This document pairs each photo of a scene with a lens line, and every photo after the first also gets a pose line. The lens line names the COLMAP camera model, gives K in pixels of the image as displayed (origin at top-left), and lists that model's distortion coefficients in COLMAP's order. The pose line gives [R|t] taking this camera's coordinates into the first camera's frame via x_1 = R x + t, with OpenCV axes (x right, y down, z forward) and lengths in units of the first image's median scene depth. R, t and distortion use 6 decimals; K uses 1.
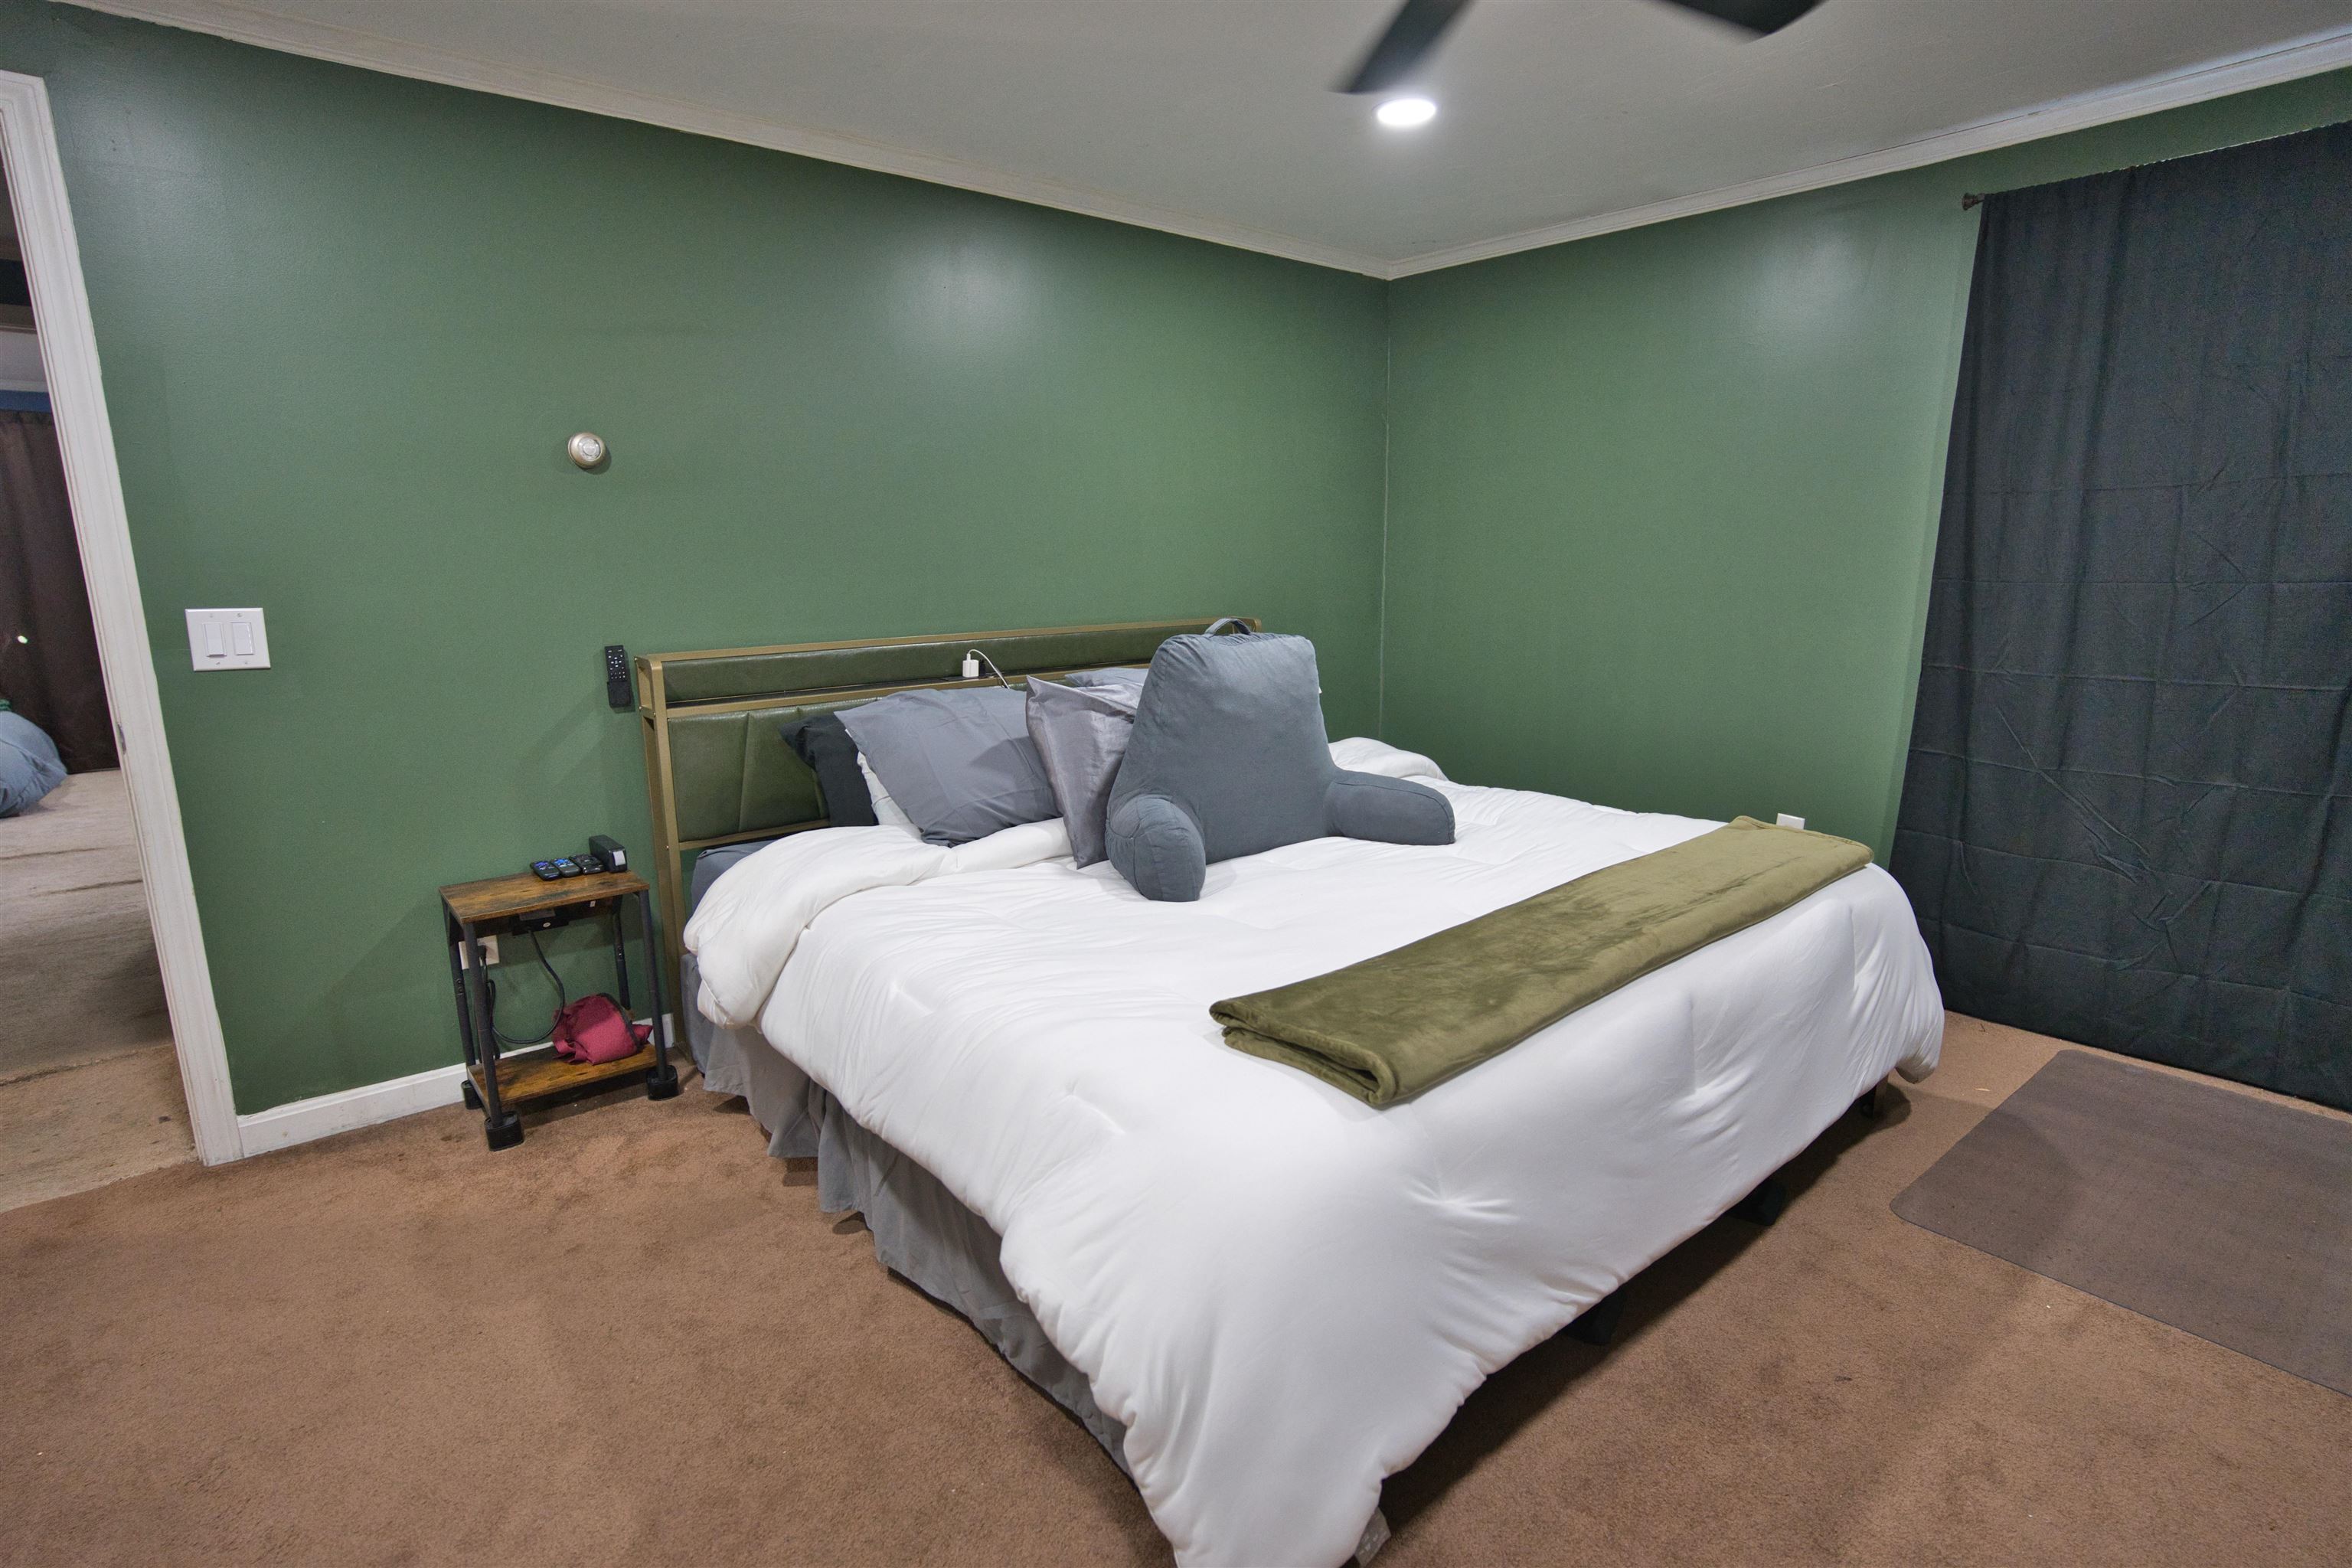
lens RADIAL K [[1179.1, 0, 1176.0], [0, 1179.1, 784.0], [0, 0, 1]] dist [-0.088132, 0.049761]
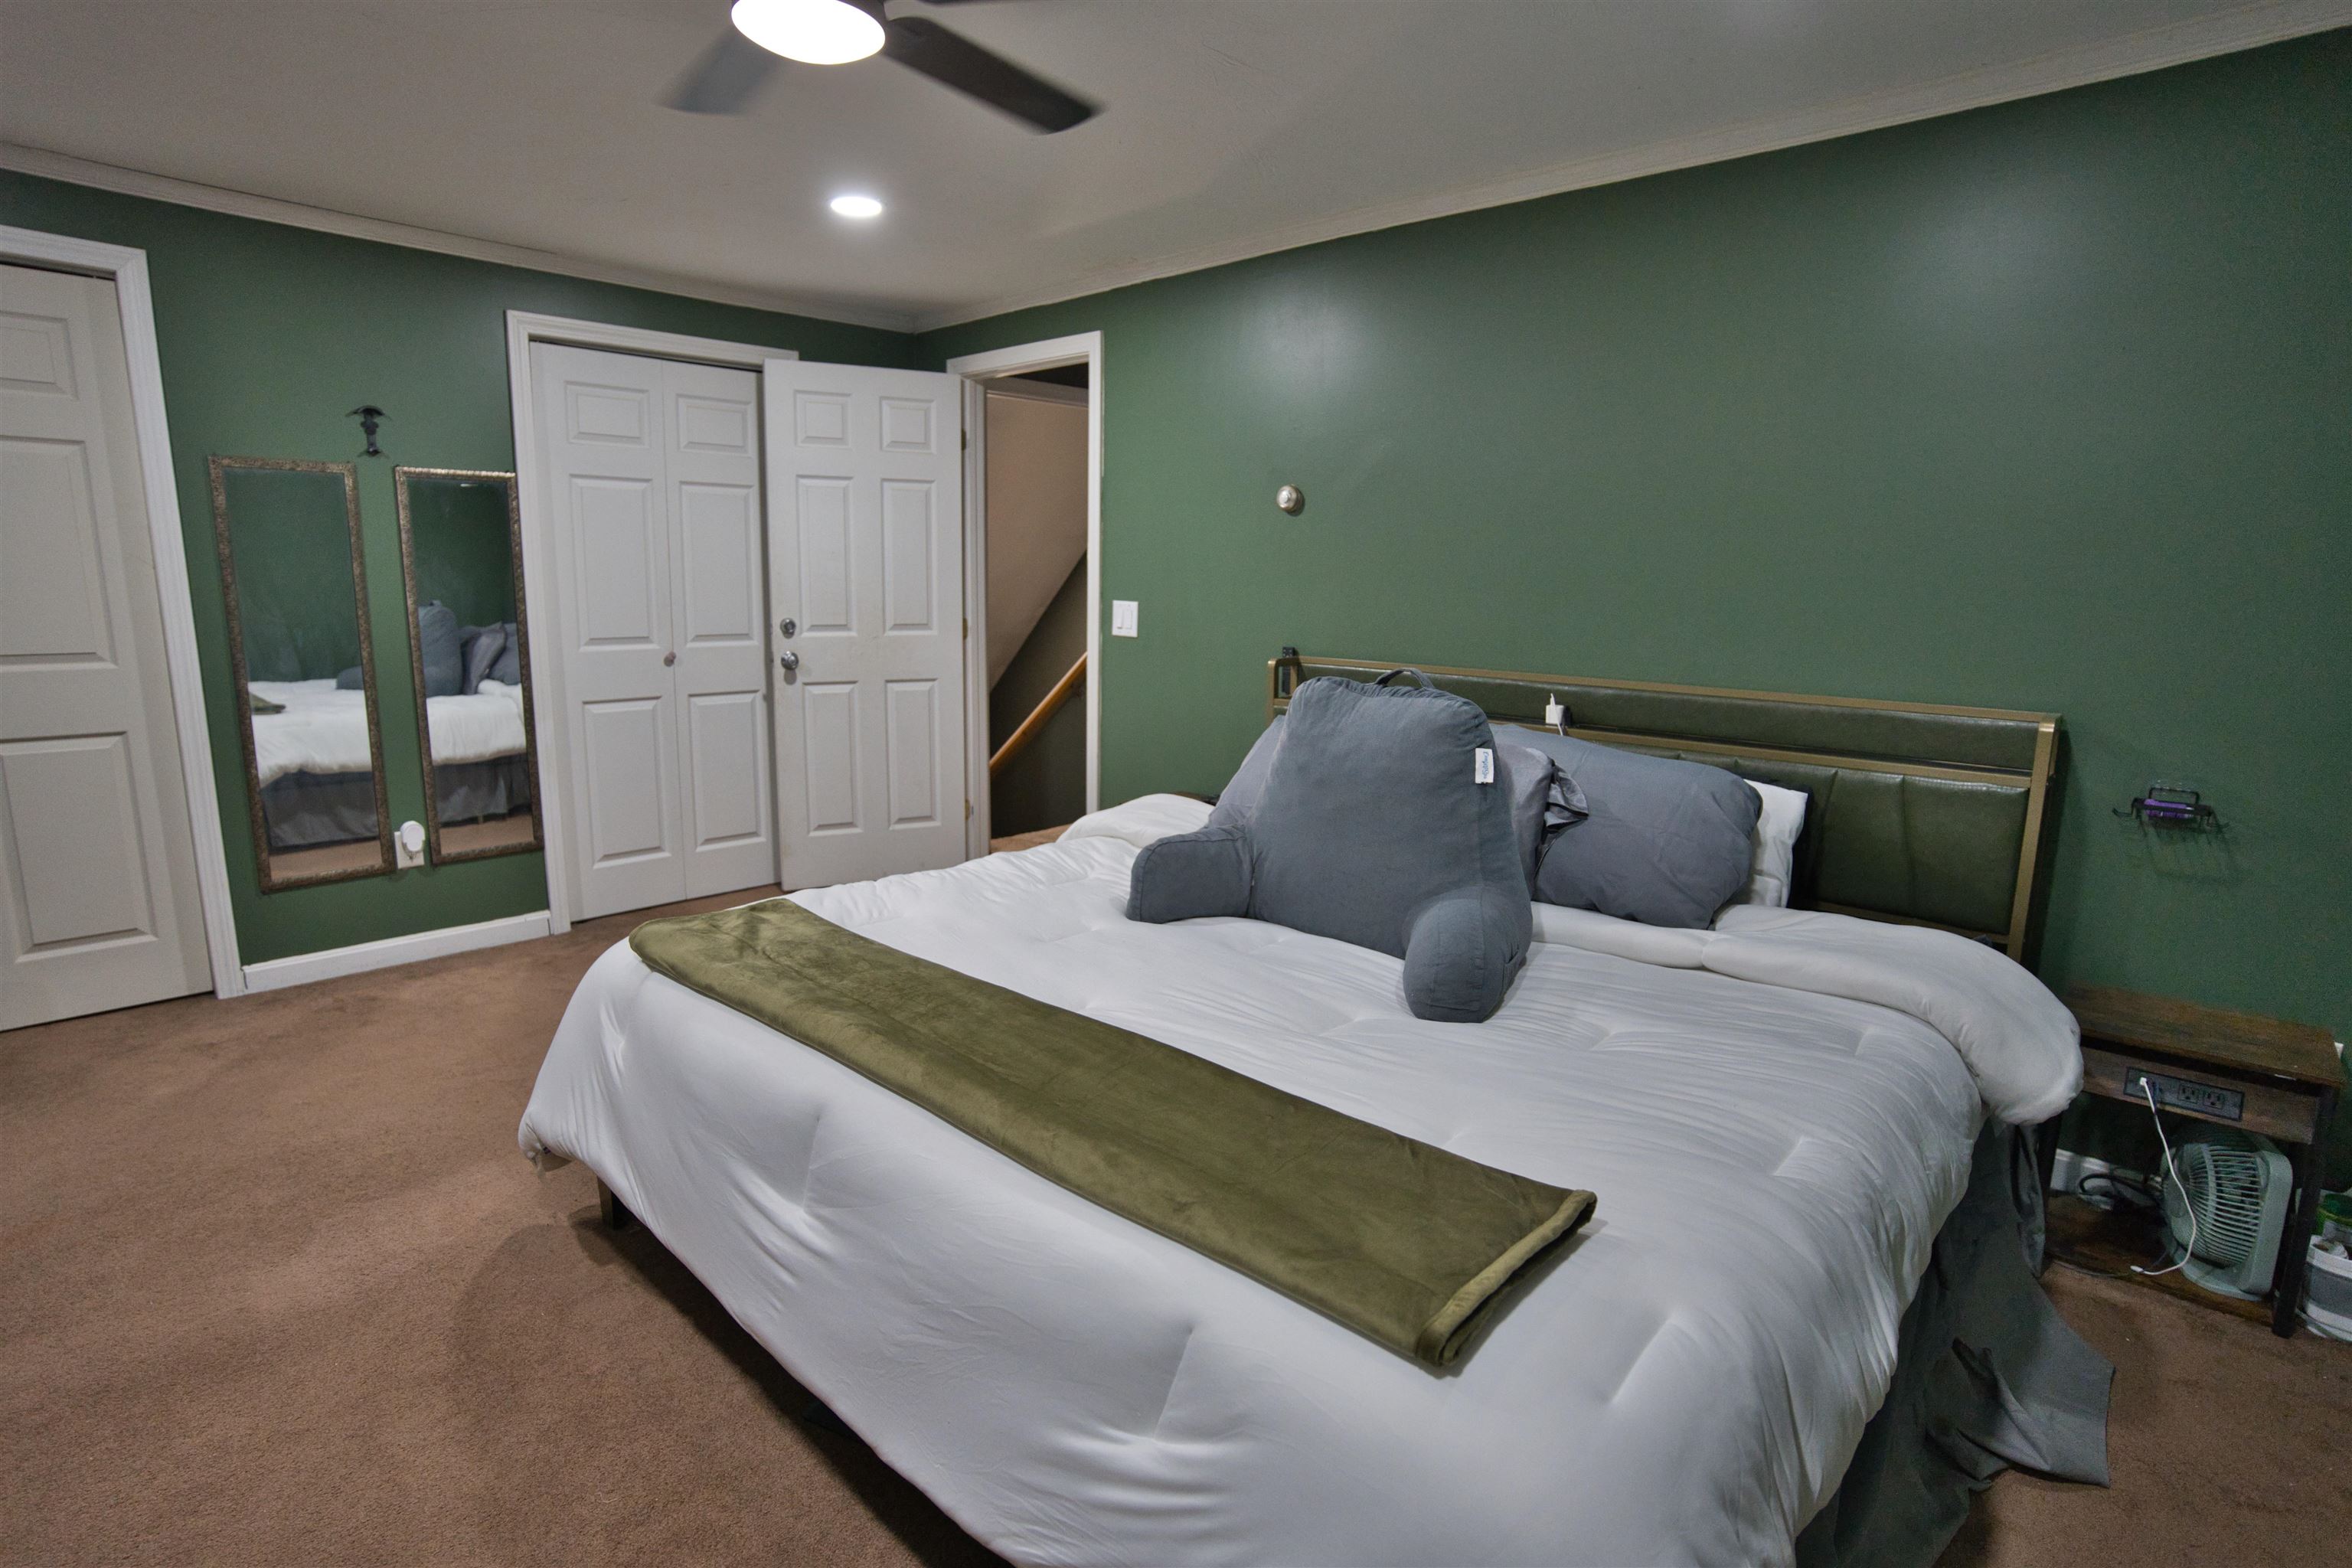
lens RADIAL K [[1179.1, 0, 1176.0], [0, 1179.1, 784.0], [0, 0, 1]] dist [-0.088132, 0.049761]
pose [[0.132671, 0.180760, -0.974538, 0.944967], [-0.213697, 0.965322, 0.149958, -0.166317], [0.967849, 0.188361, 0.166699, 0.800433]]
